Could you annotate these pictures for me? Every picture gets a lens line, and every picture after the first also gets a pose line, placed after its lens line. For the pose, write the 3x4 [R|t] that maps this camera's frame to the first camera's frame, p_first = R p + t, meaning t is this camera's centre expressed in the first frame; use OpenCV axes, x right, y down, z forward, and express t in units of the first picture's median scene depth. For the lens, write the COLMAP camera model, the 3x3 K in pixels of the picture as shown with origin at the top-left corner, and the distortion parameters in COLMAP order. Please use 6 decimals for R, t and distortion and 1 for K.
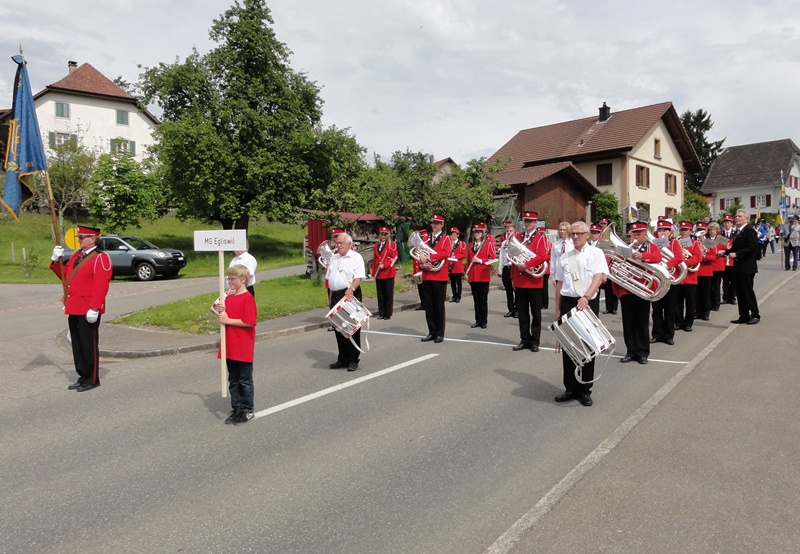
lens RADIAL K [[622.5, 0, 436.1], [0, 622.5, 277.0], [0, 0, 1]] dist [0.026377, -0.008084]
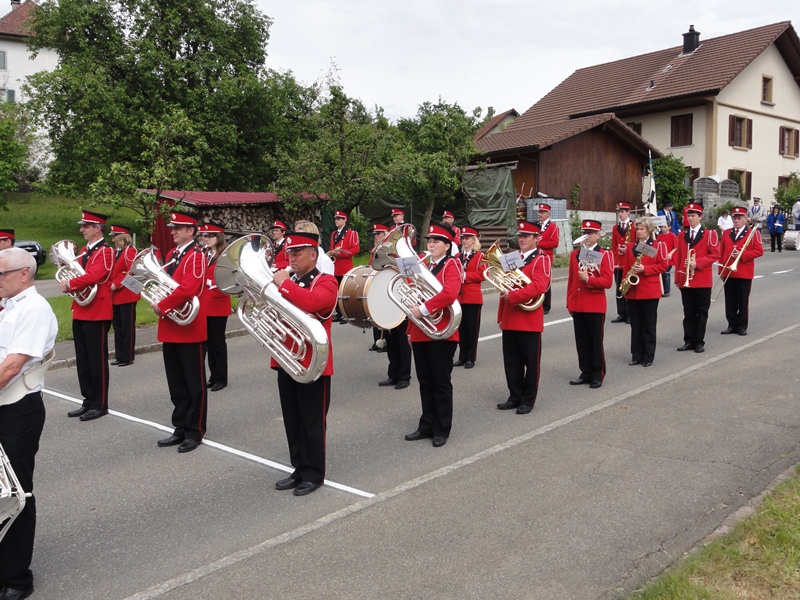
lens RADIAL K [[793.9, 0, 397.3], [0, 793.9, 299.9], [0, 0, 1]] dist [0.023816, 0.000000]
pose [[0.988502, 0.016422, -0.150313, 0.092081], [-0.009703, 0.998925, 0.045323, -0.011633], [0.150895, -0.043343, 0.987599, 0.061925]]
